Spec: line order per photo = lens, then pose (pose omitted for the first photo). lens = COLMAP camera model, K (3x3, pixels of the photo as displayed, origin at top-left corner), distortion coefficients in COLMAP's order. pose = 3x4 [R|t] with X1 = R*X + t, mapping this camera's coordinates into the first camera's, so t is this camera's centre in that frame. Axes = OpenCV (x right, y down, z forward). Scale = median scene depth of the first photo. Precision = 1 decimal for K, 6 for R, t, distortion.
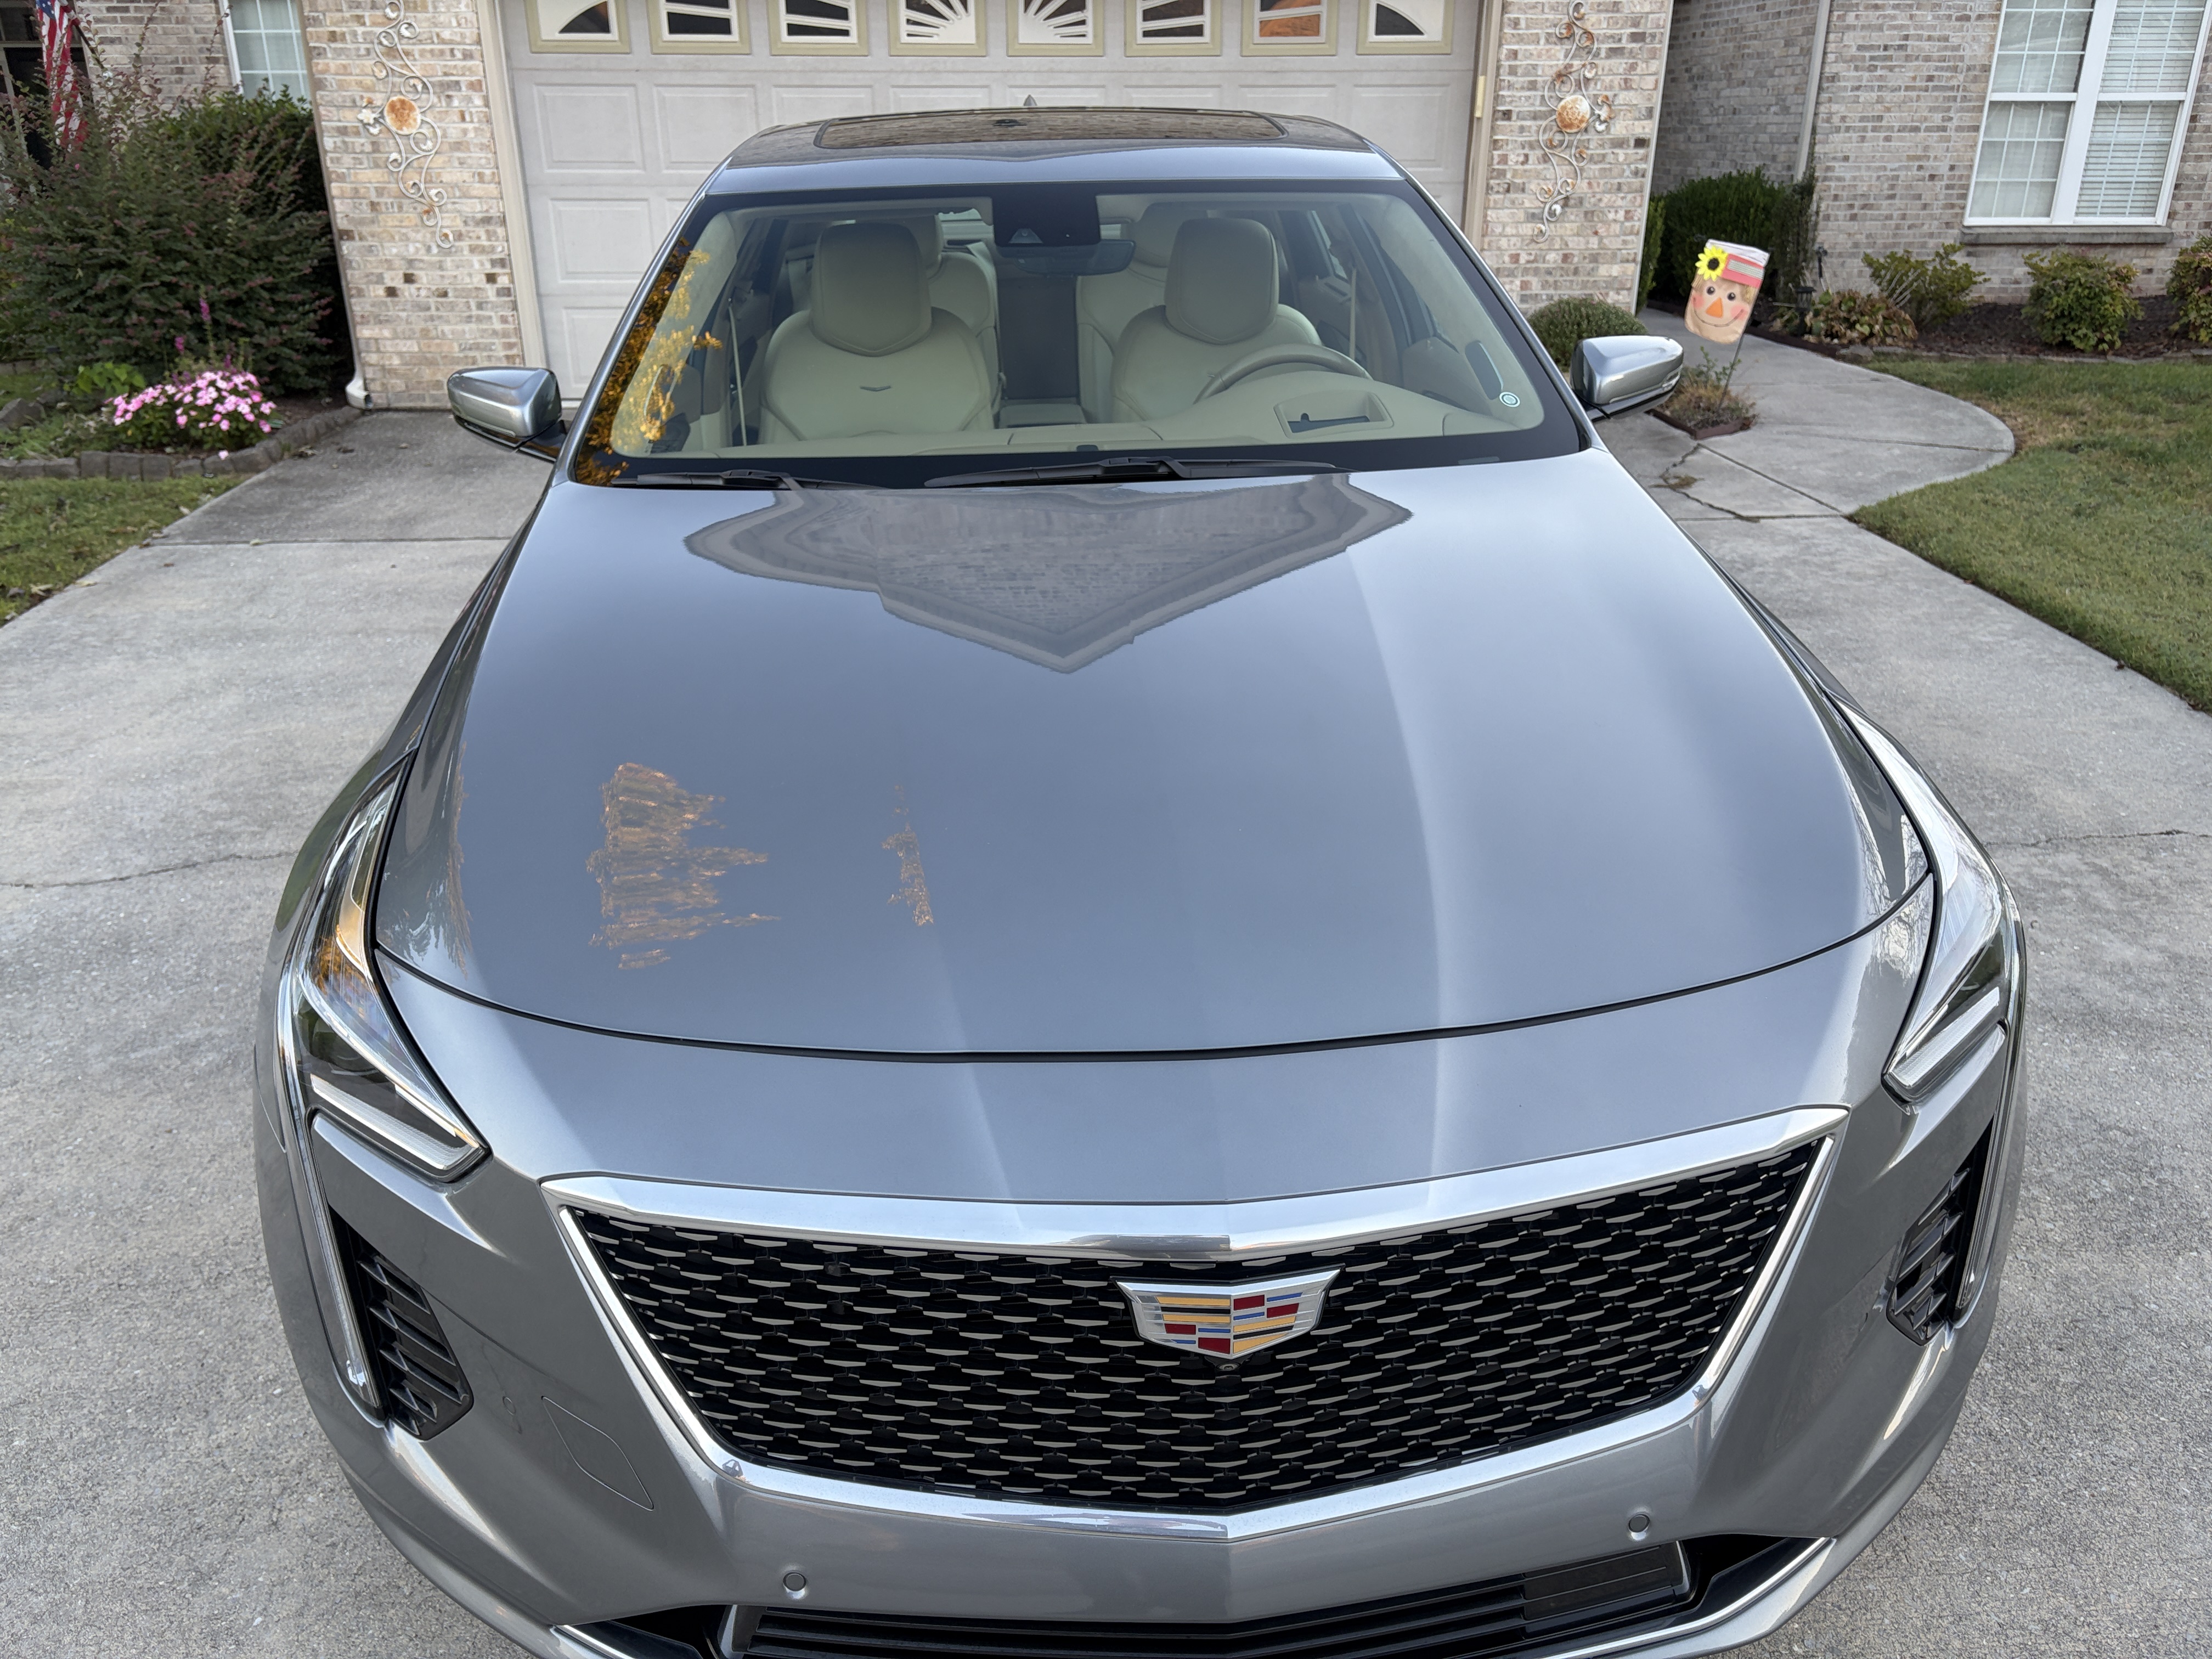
lens RADIAL K [[1672.7, 0, 1086.5], [0, 1672.7, 828.2], [0, 0, 1]] dist [0.082010, -0.101352]
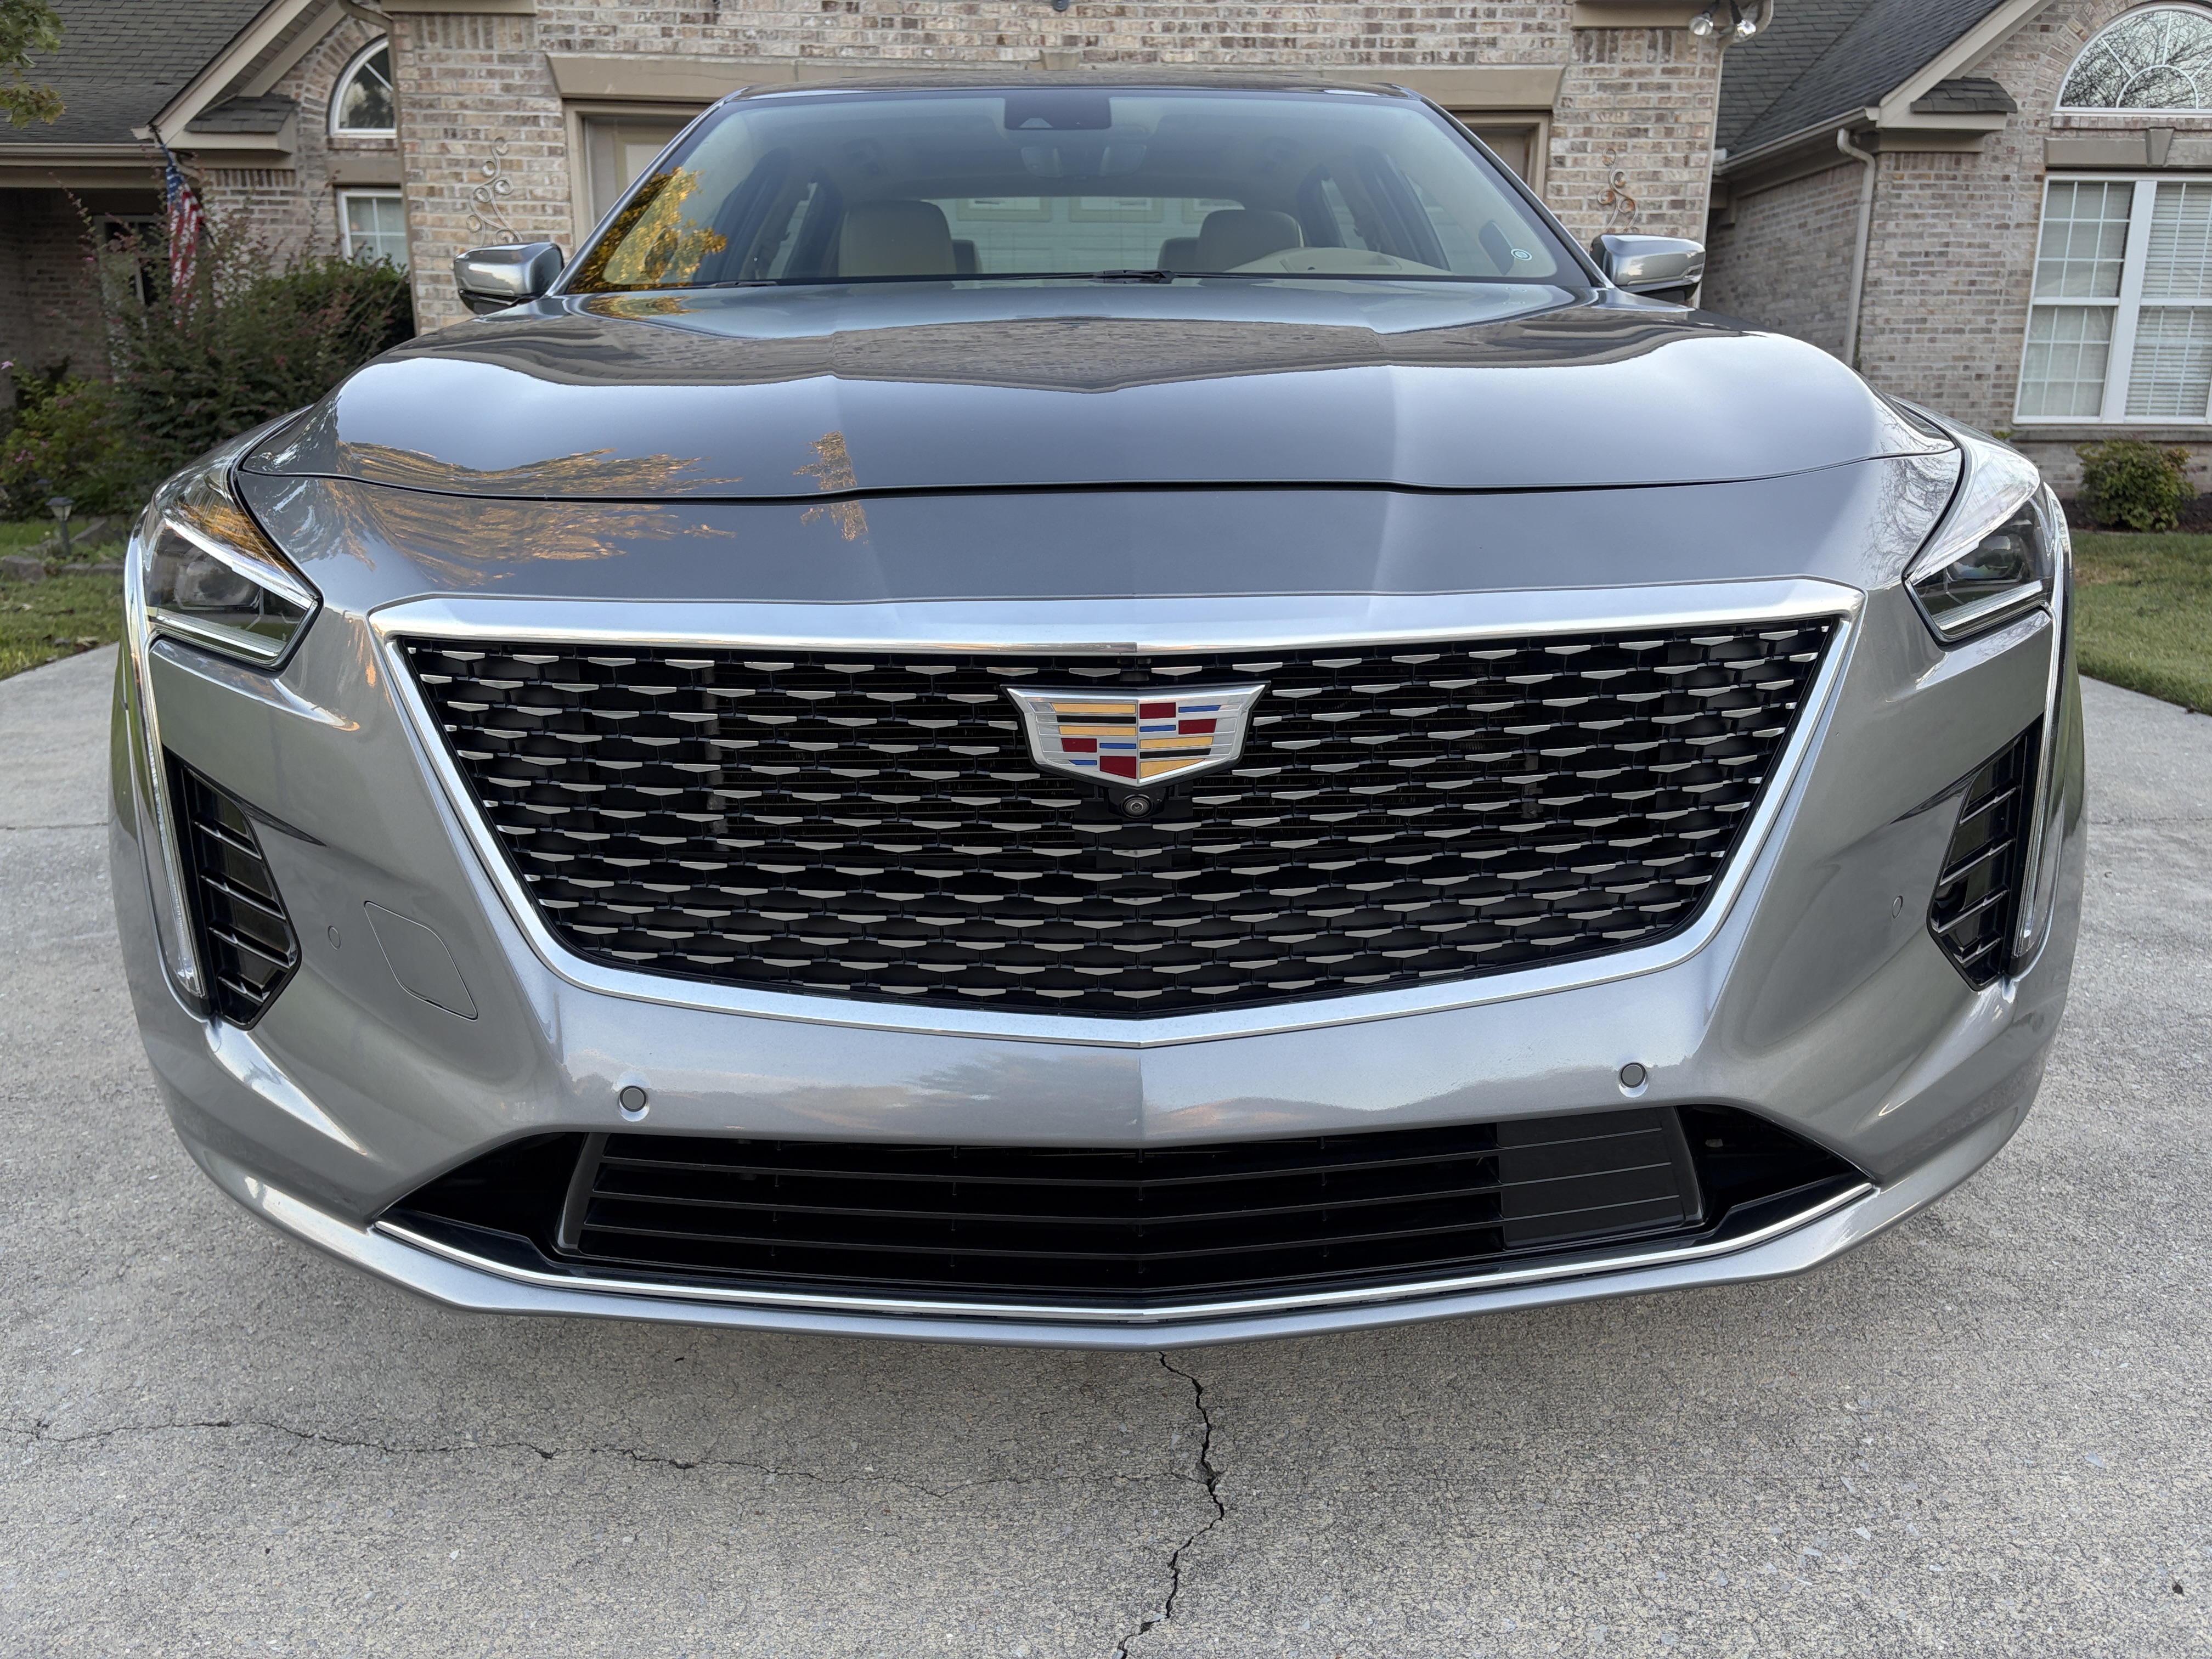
lens RADIAL K [[1672.7, 0, 1107.7], [0, 1672.7, 838.2], [0, 0, 1]] dist [0.082010, -0.101352]
pose [[0.999396, 0.017459, -0.030042, 0.025356], [-0.021610, 0.989353, -0.143926, 0.122010], [0.027209, 0.144488, 0.989132, 0.041043]]
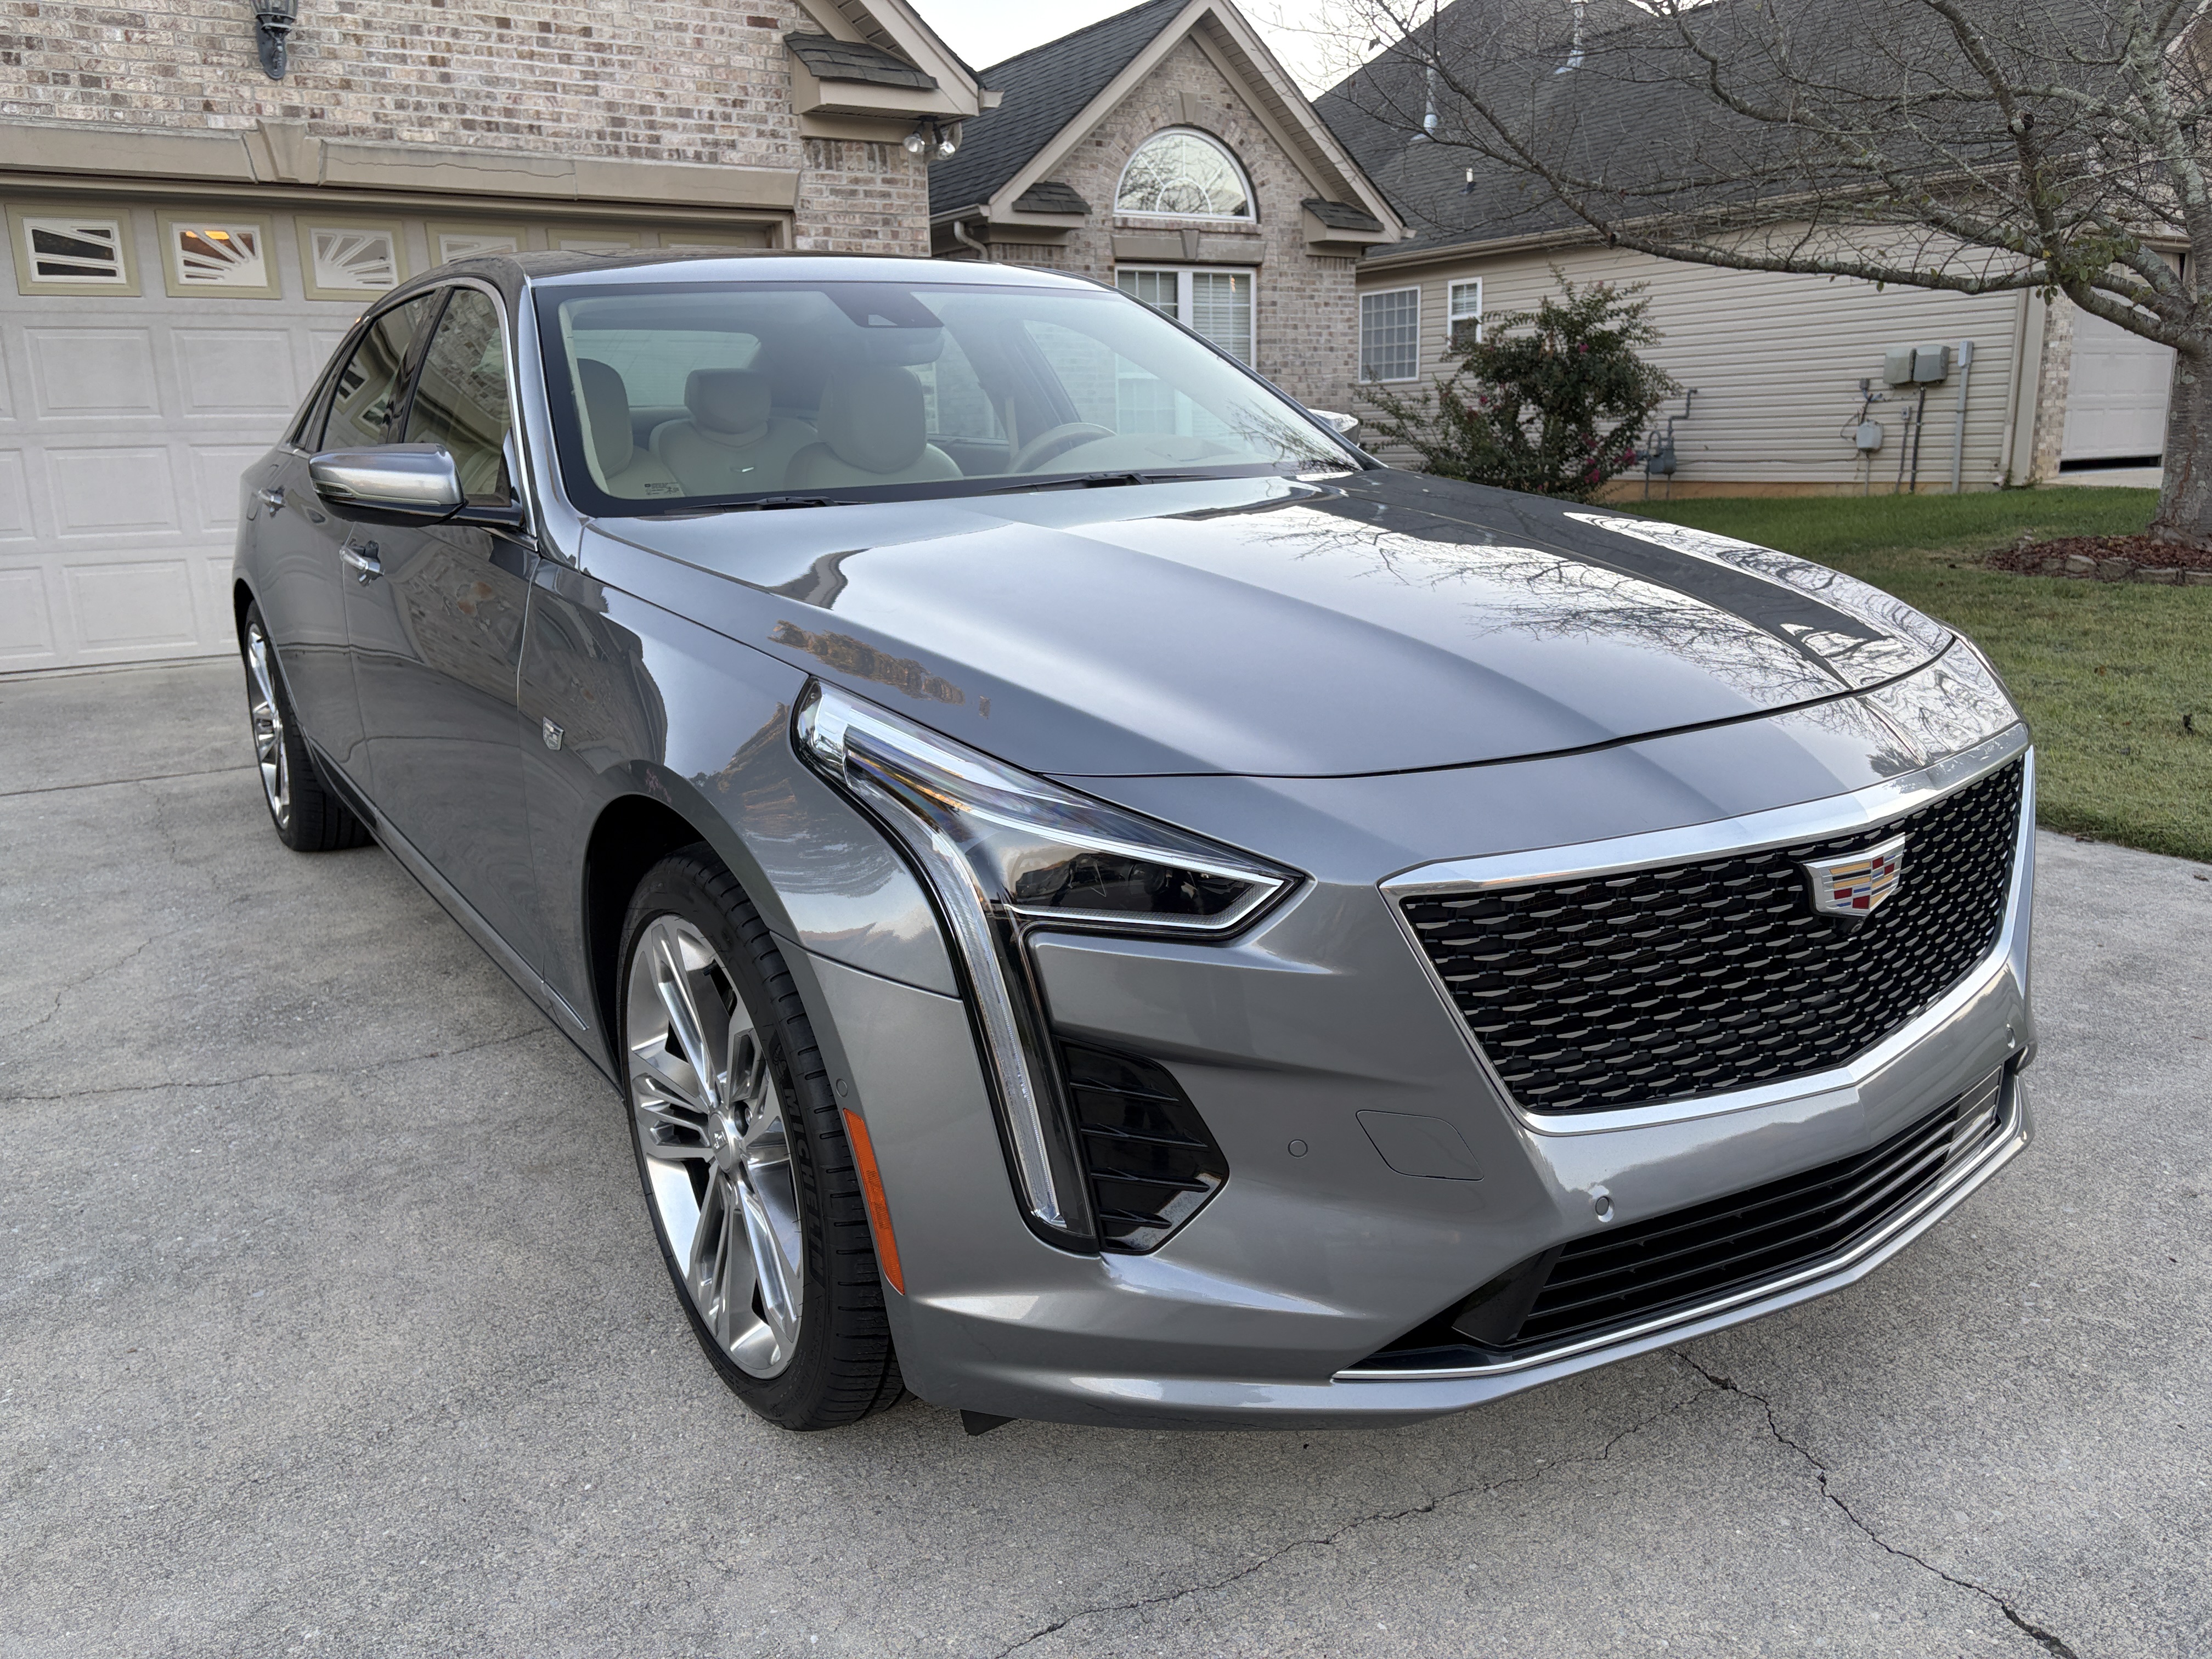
lens RADIAL K [[1672.7, 0, 1094.0], [0, 1672.7, 820.4], [0, 0, 1]] dist [0.082010, -0.101352]
pose [[0.866332, -0.129947, 0.482269, -0.280162], [0.211298, 0.970256, -0.118133, 0.071489], [-0.452573, 0.204245, 0.868021, 0.029105]]
